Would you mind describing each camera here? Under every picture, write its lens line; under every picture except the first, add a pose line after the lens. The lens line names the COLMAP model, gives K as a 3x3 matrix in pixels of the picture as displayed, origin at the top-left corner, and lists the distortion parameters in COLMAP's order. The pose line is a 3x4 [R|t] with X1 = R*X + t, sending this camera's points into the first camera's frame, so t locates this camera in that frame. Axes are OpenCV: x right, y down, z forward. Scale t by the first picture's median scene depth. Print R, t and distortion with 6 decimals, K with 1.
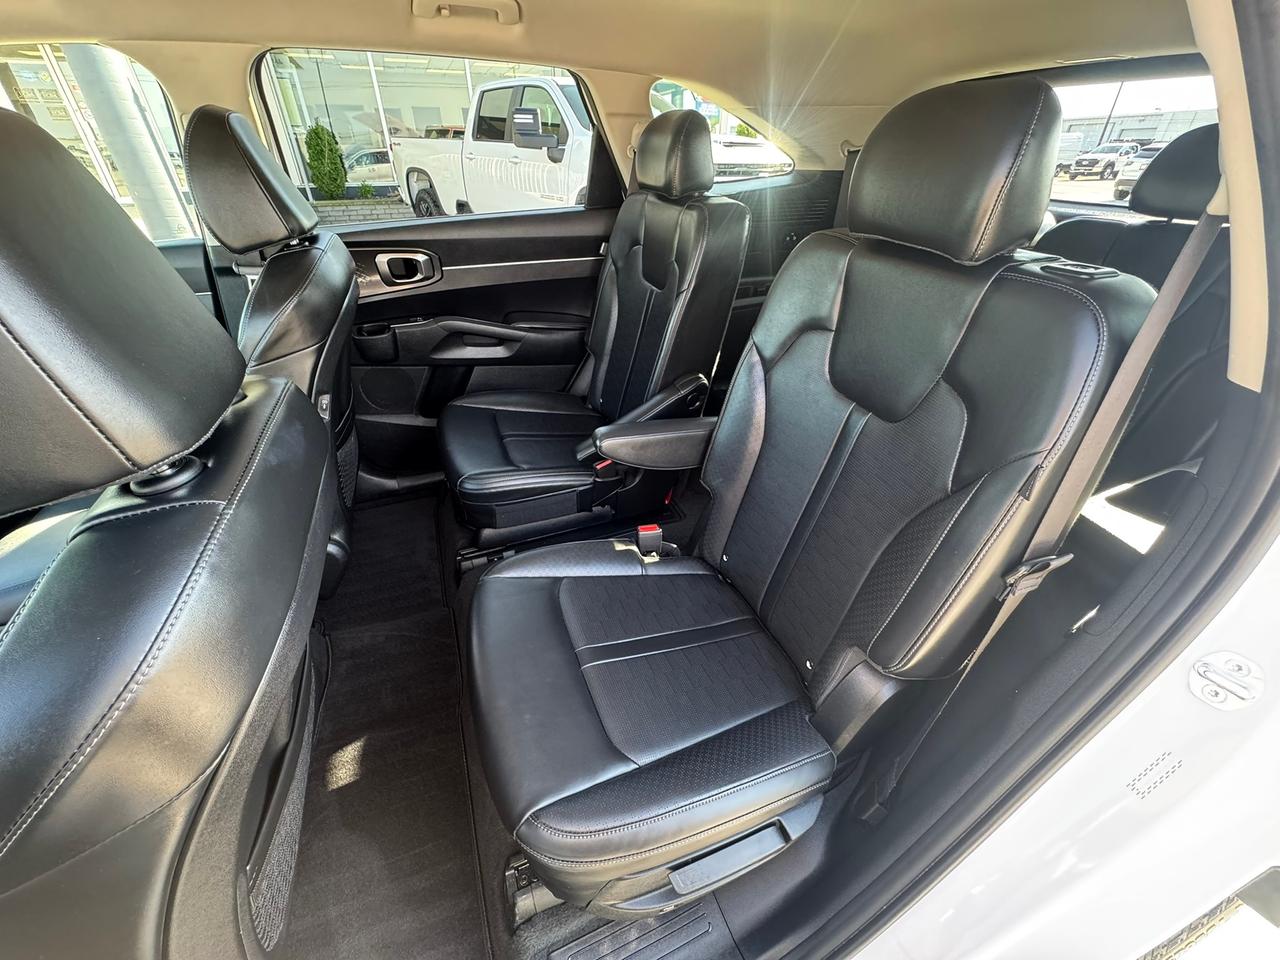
lens RADIAL K [[514.4, 0, 637.6], [0, 514.4, 476.2], [0, 0, 1]] dist [-0.003350, -0.000002]
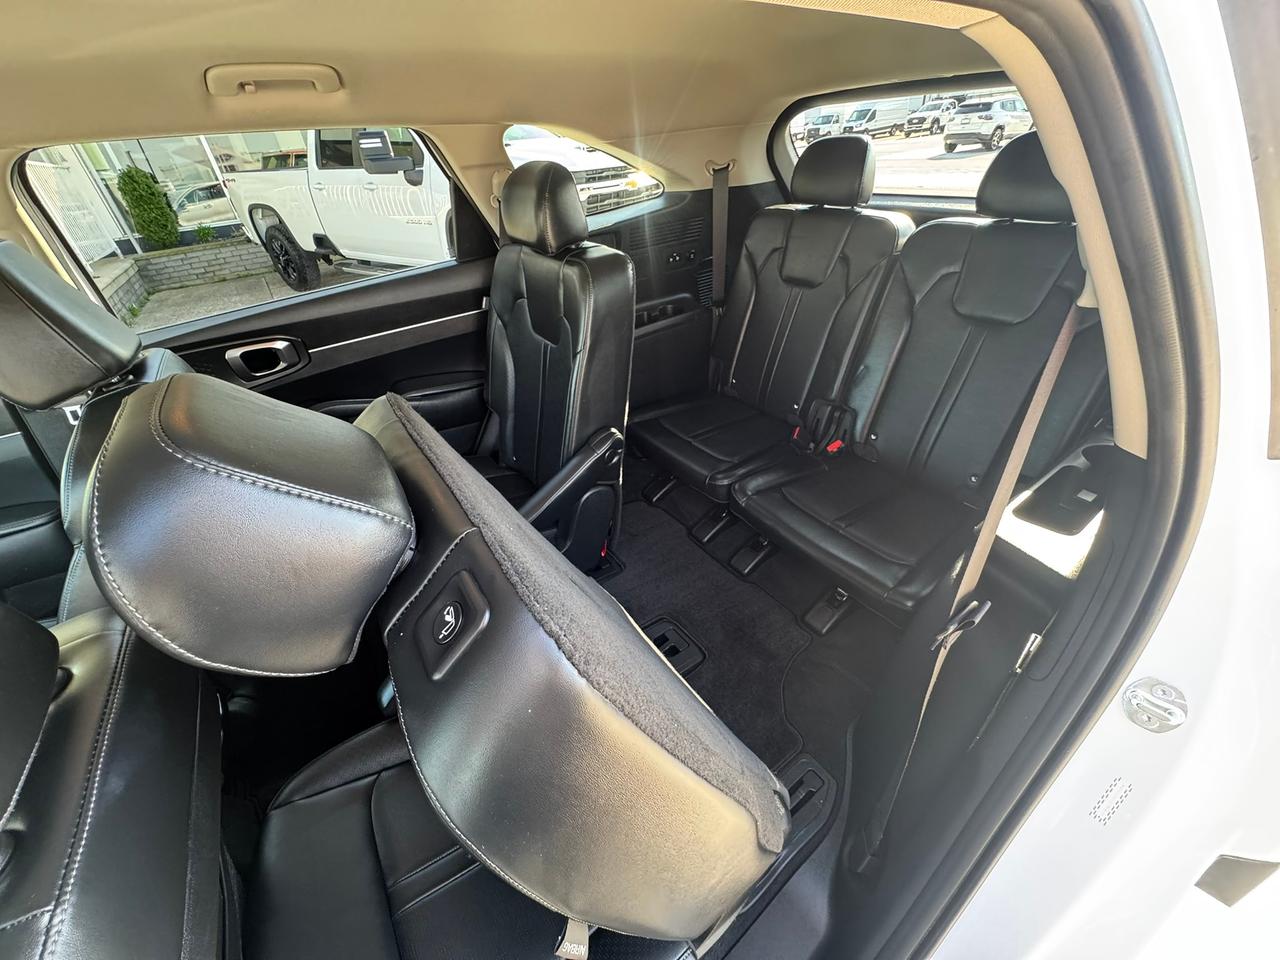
lens RADIAL K [[514.4, 0, 637.6], [0, 514.4, 476.2], [0, 0, 1]] dist [-0.003350, -0.000002]
pose [[0.971725, -0.190942, 0.138892, 0.011920], [0.189456, 0.981597, 0.023964, -0.092811], [-0.140912, 0.003028, 0.990017, 0.026922]]
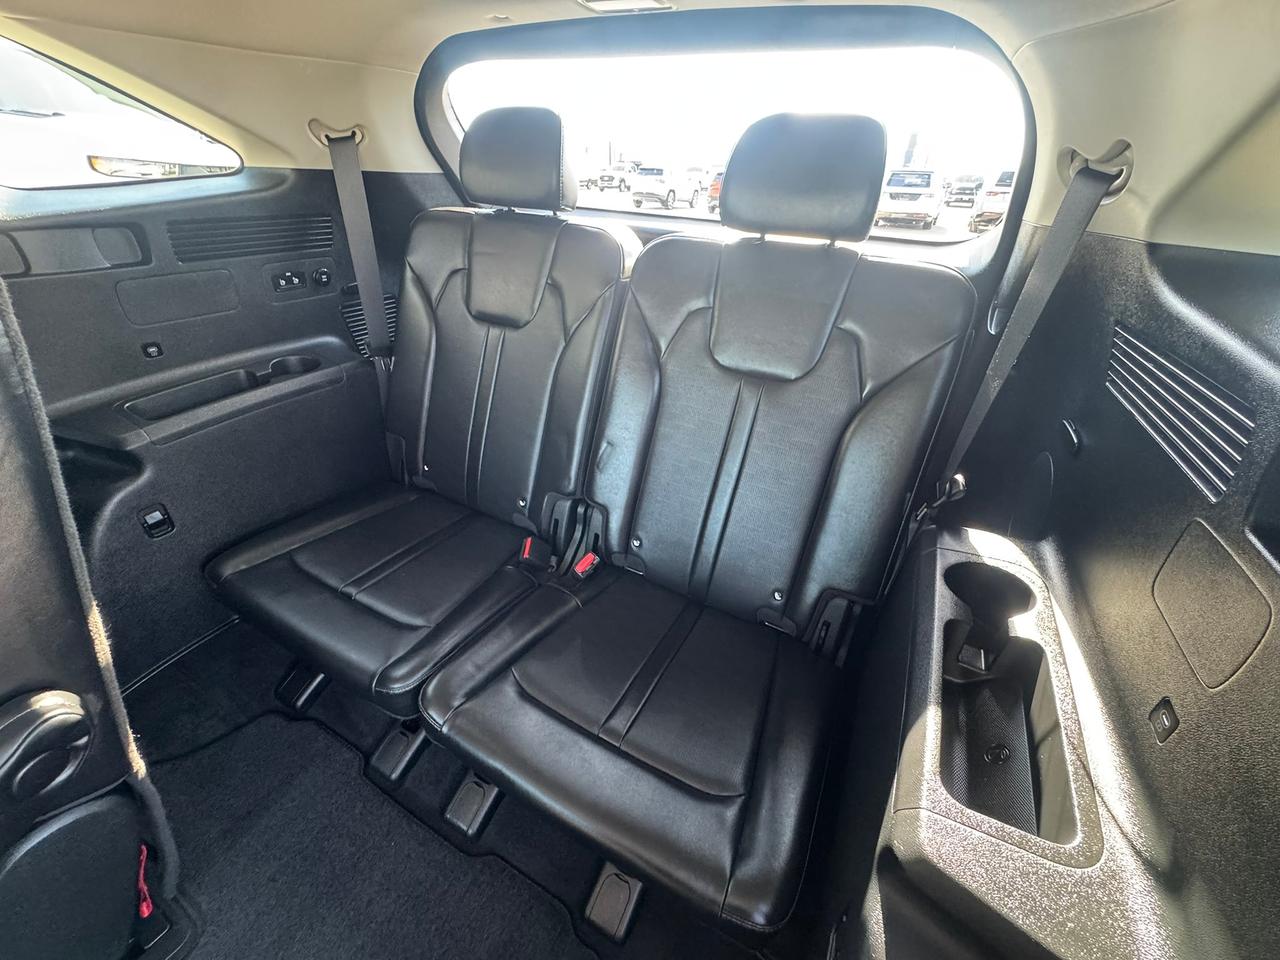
lens RADIAL K [[514.4, 0, 637.6], [0, 514.4, 476.2], [0, 0, 1]] dist [-0.003350, -0.000002]
pose [[0.767430, -0.304404, 0.564260, 0.217910], [0.313878, 0.945799, 0.083339, -0.181389], [-0.559045, 0.113152, 0.821380, 0.326625]]
